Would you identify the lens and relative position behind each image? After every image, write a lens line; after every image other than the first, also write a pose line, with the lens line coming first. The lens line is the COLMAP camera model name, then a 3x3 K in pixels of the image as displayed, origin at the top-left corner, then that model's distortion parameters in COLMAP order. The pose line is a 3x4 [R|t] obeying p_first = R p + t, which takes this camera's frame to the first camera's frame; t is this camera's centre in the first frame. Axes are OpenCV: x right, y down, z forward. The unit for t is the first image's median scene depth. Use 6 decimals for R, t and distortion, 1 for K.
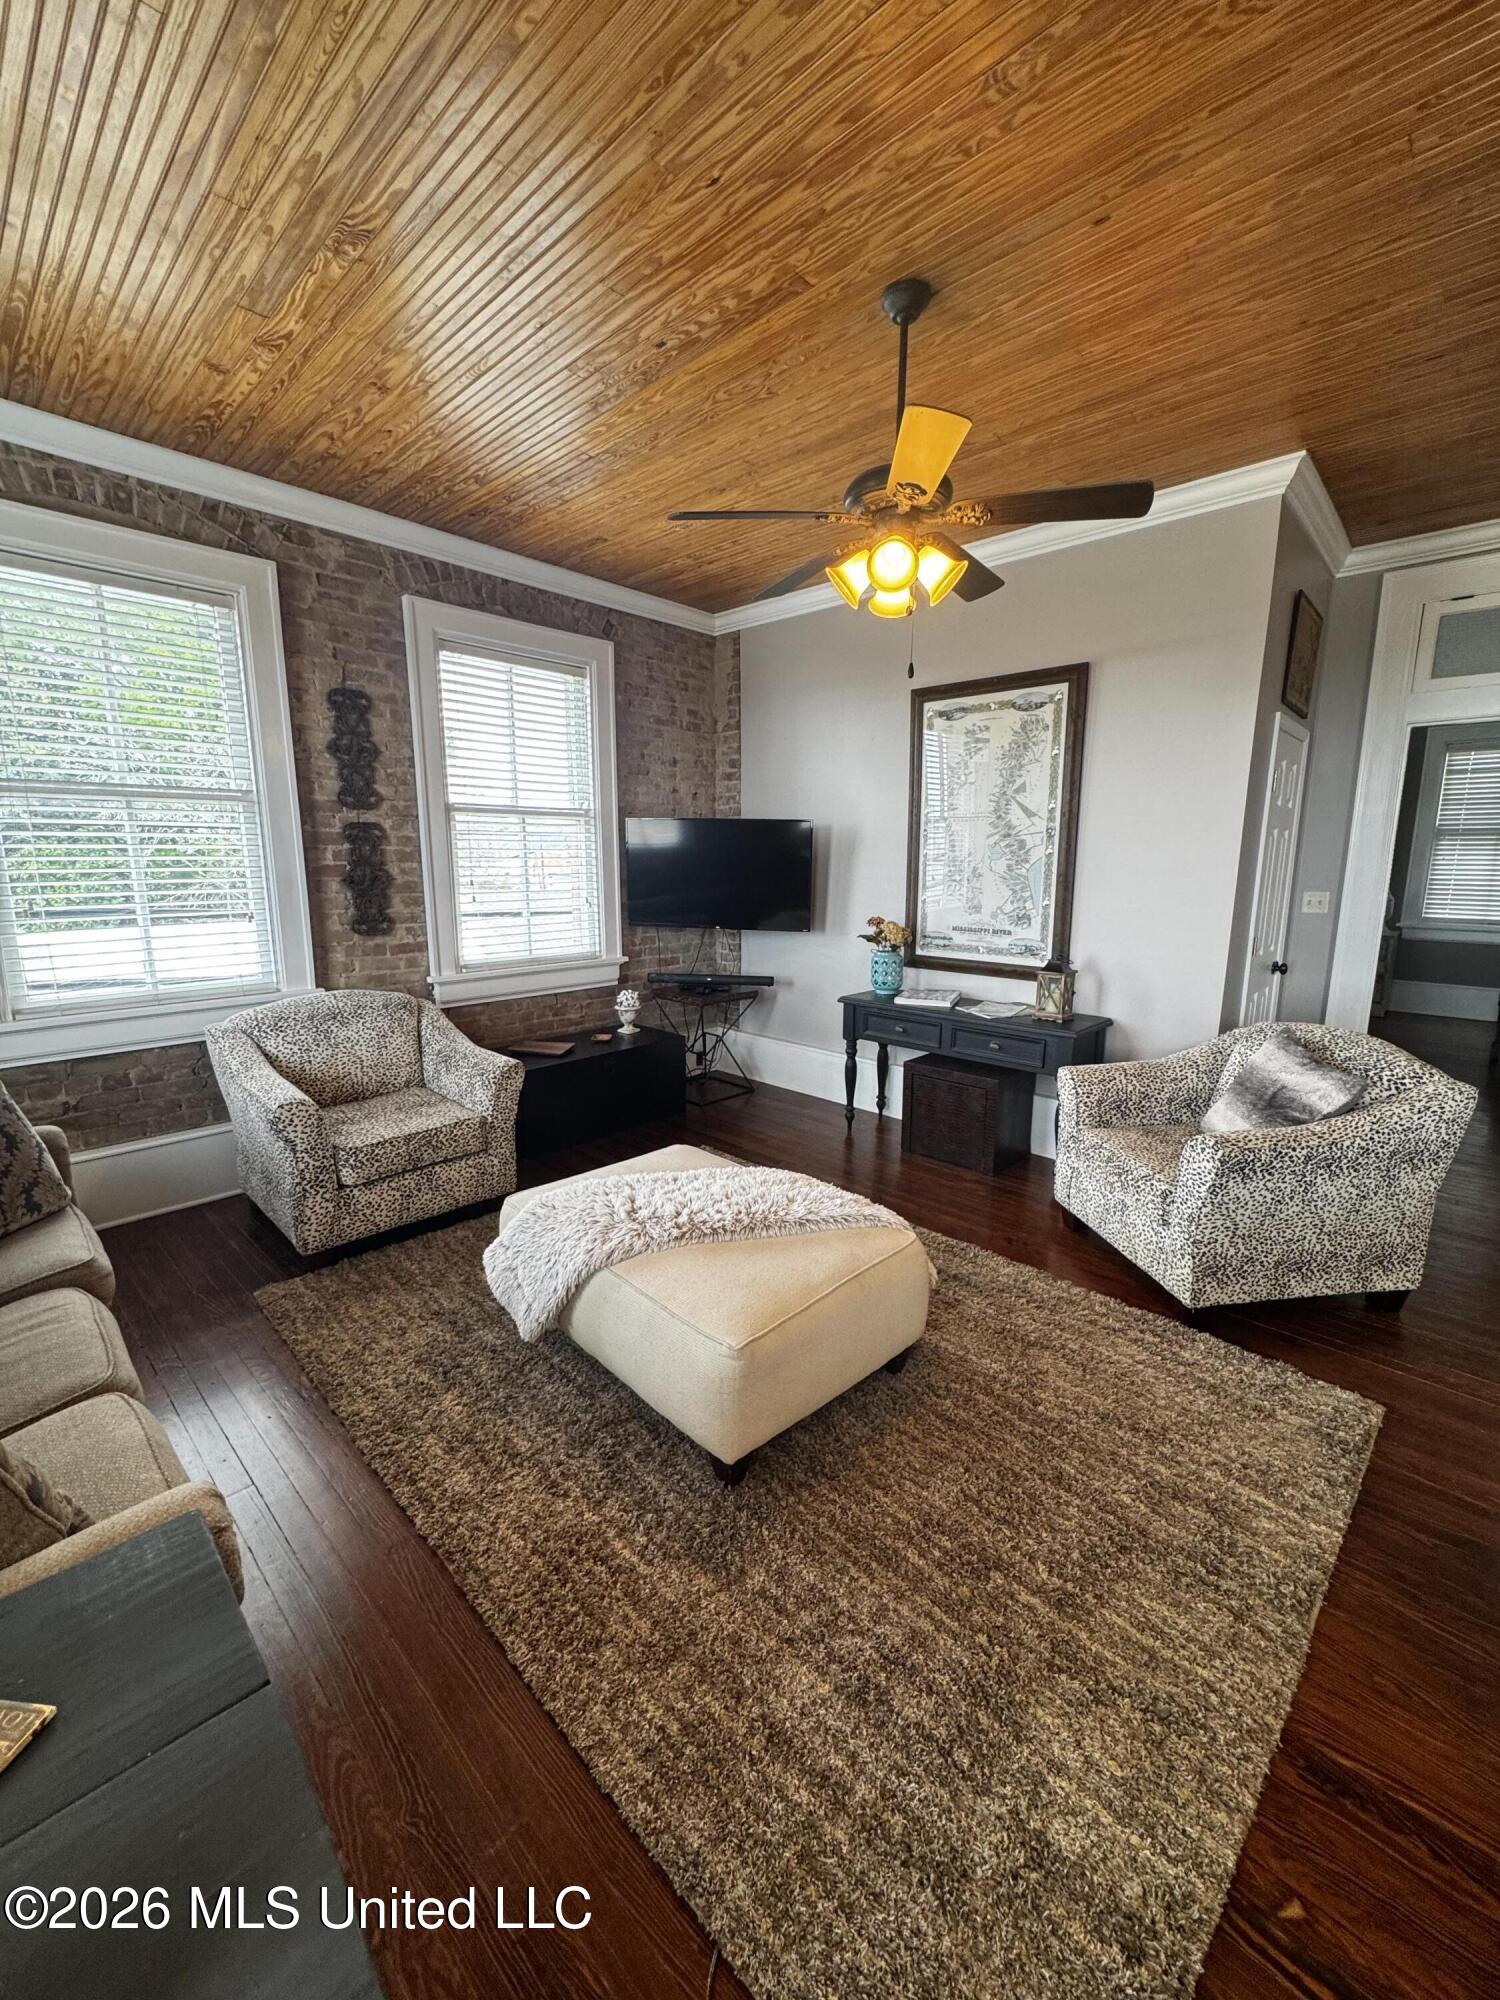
lens RADIAL K [[802.5, 0, 747.8], [0, 802.5, 997.9], [0, 0, 1]] dist [-0.000615, -0.001094]
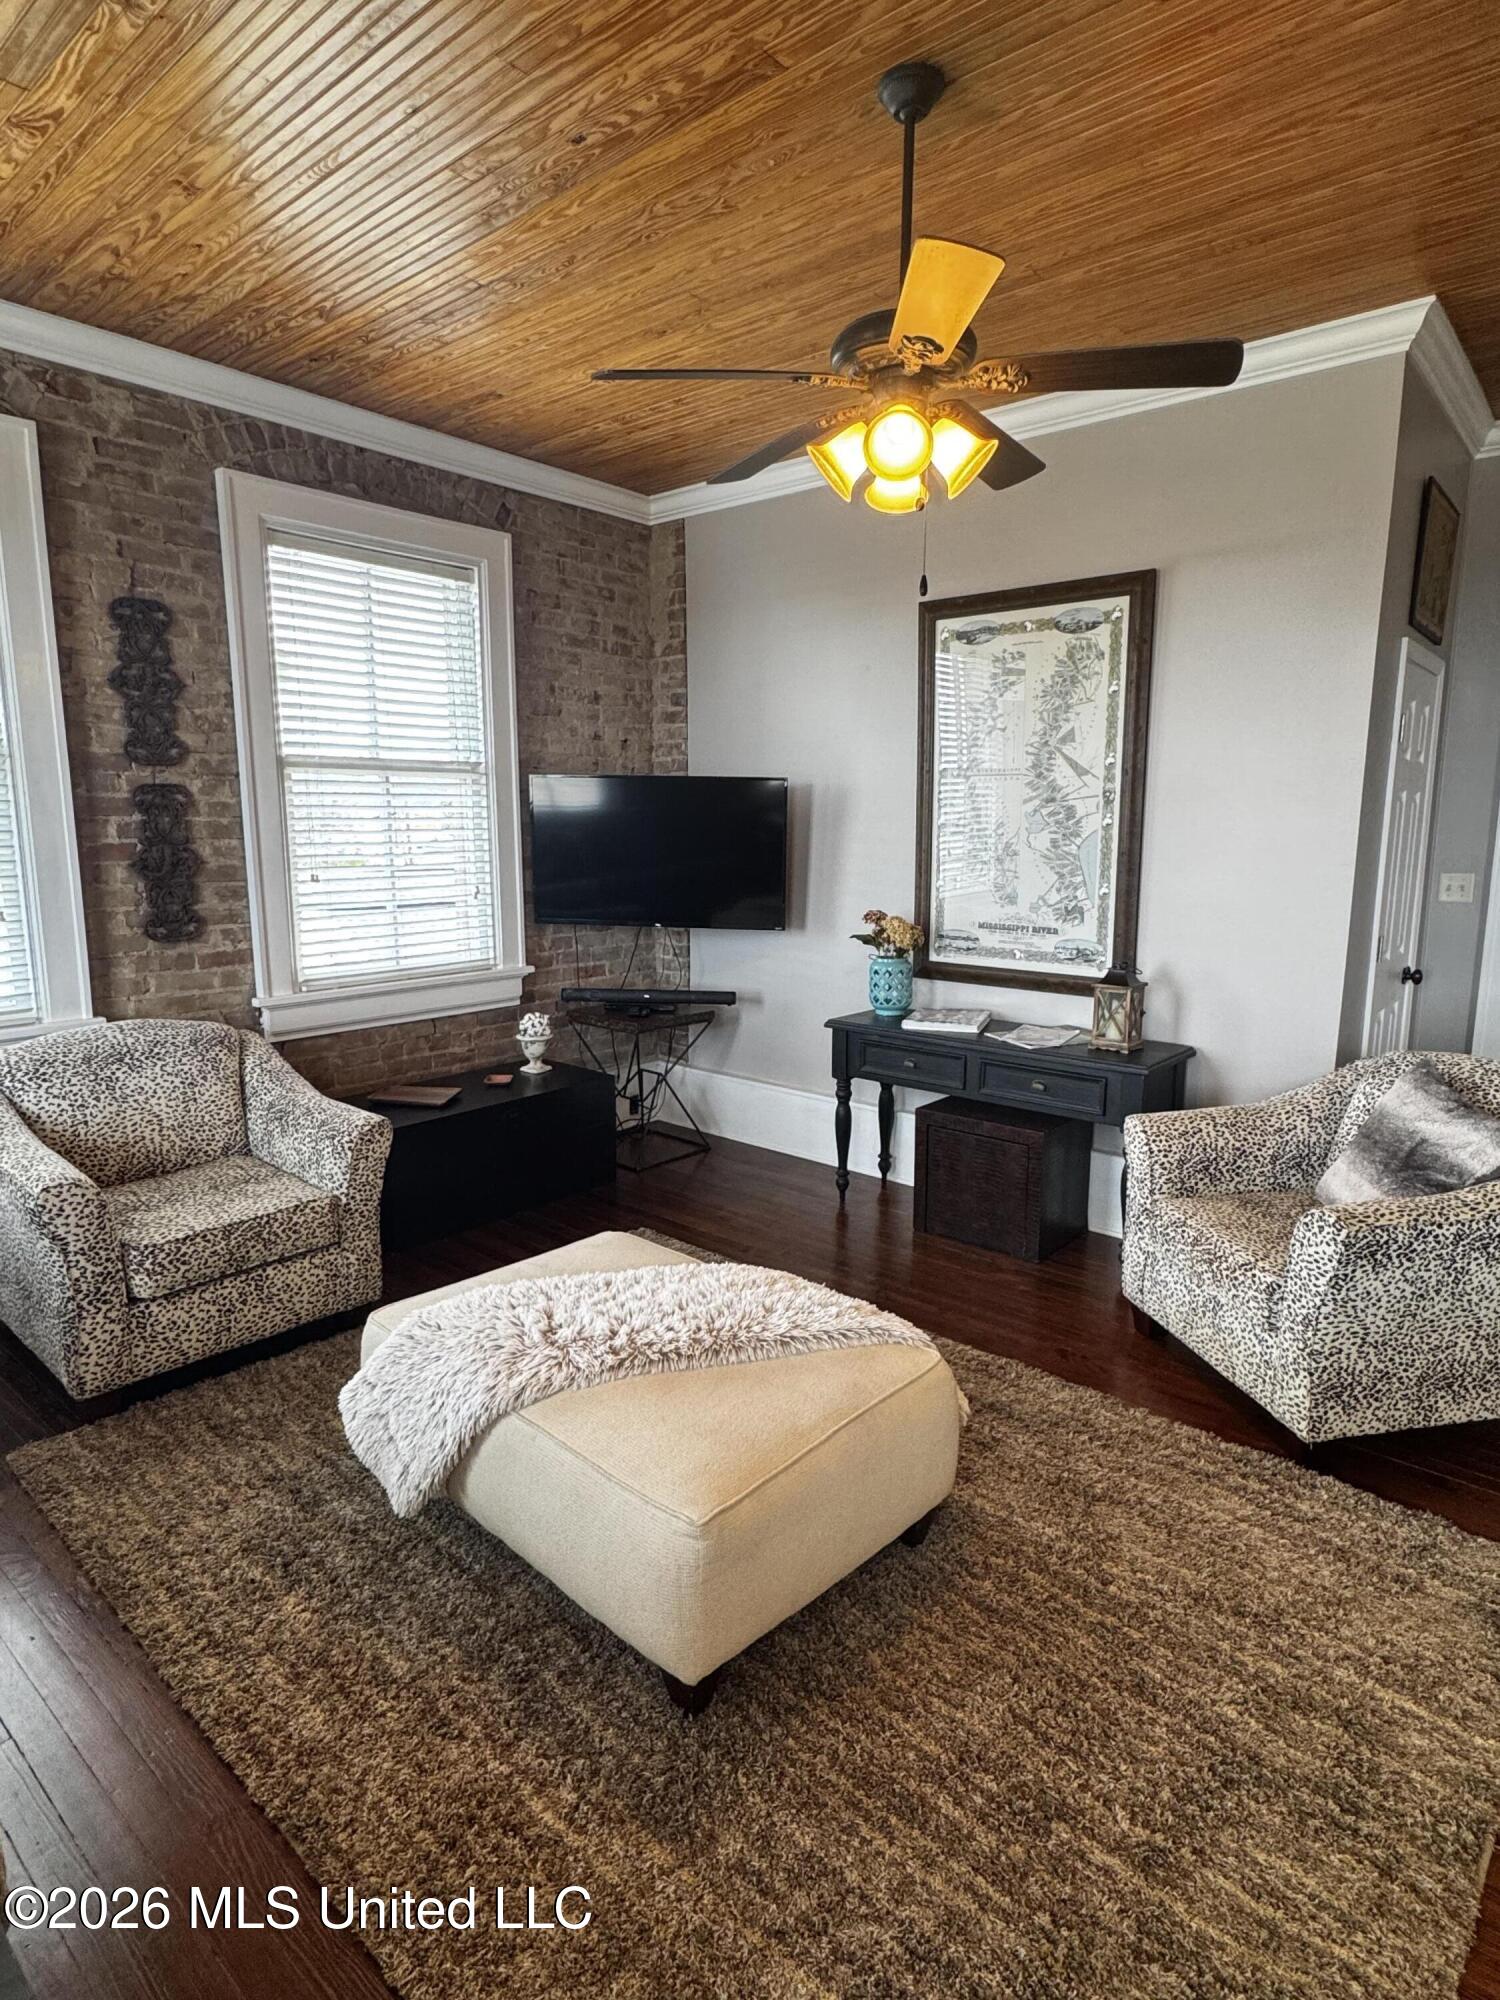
lens RADIAL K [[1103.3, 0, 742.4], [0, 1103.3, 993.8], [0, 0, 1]] dist [-0.000994, -0.000234]
pose [[0.998977, -0.009465, 0.044220, -0.009663], [0.010123, 0.999841, -0.014681, -0.016177], [-0.044074, 0.015113, 0.998914, -0.000354]]
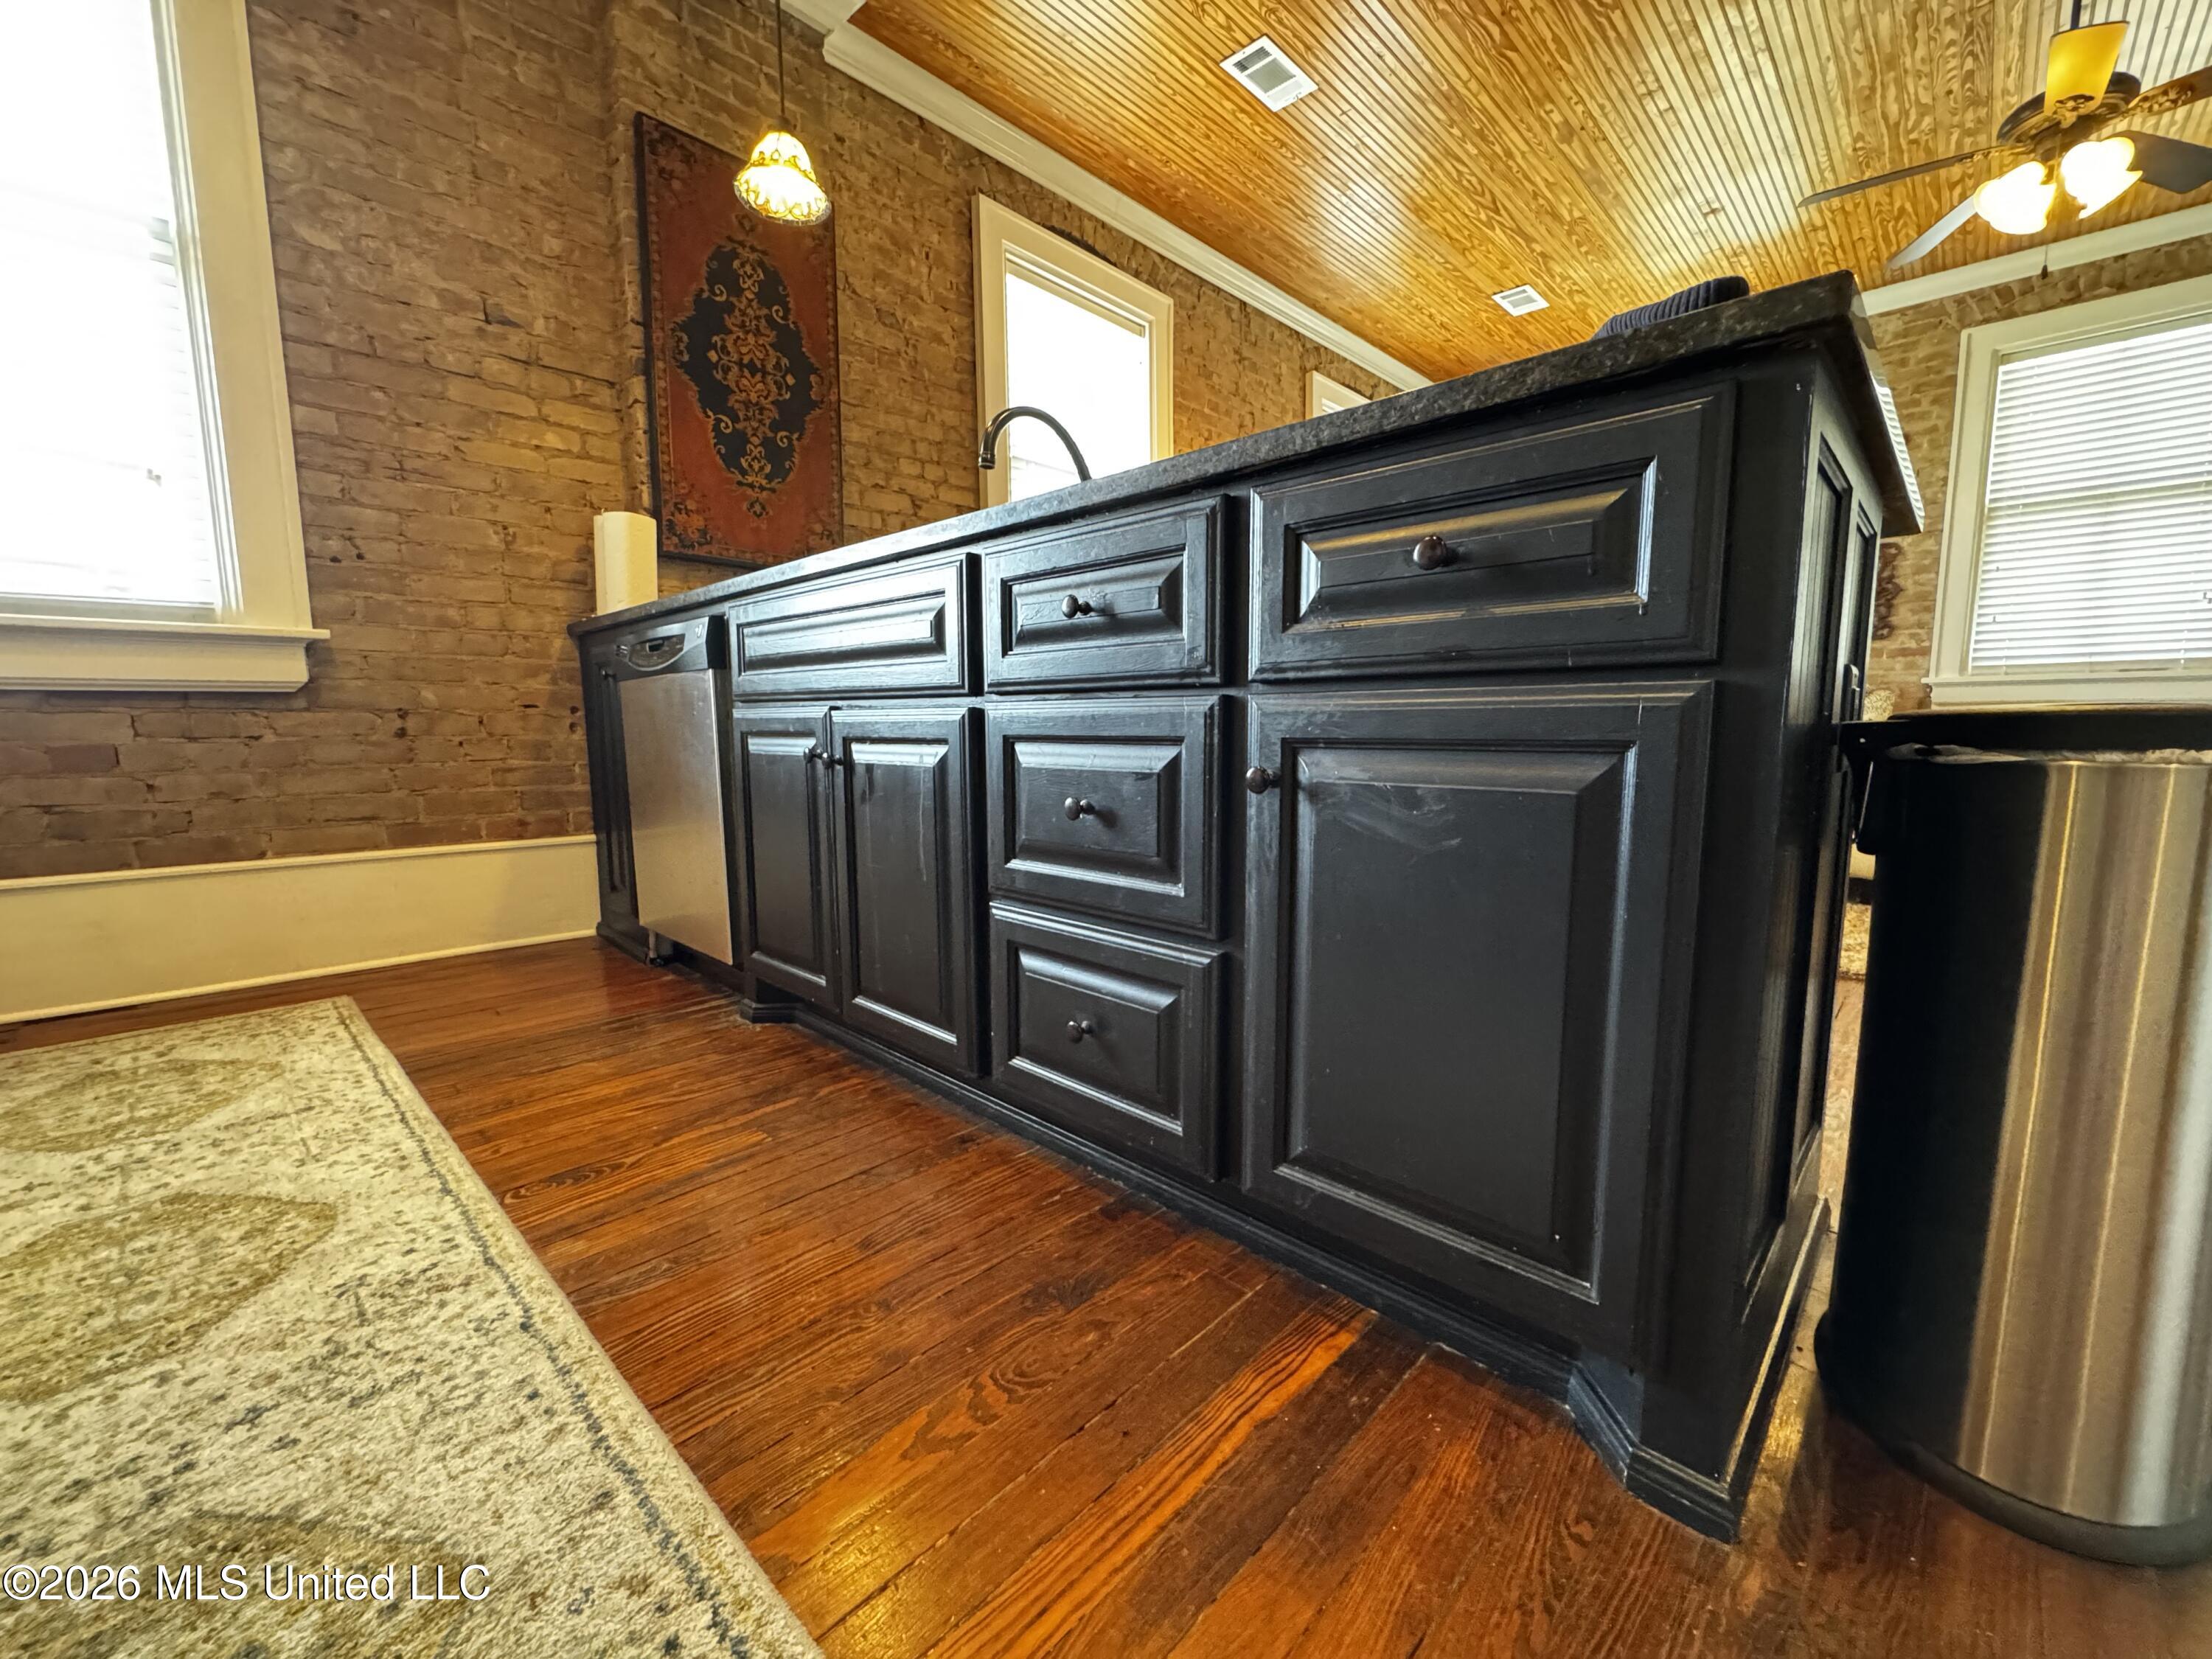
lens RADIAL K [[887.6, 0, 1105.5], [0, 887.6, 828.0], [0, 0, 1]] dist [-0.000615, -0.001094]
pose [[-0.021116, 0.111322, -0.993560, 1.166580], [-0.169316, 0.979029, 0.113292, 0.310424], [0.985336, 0.170618, -0.001824, -0.080835]]
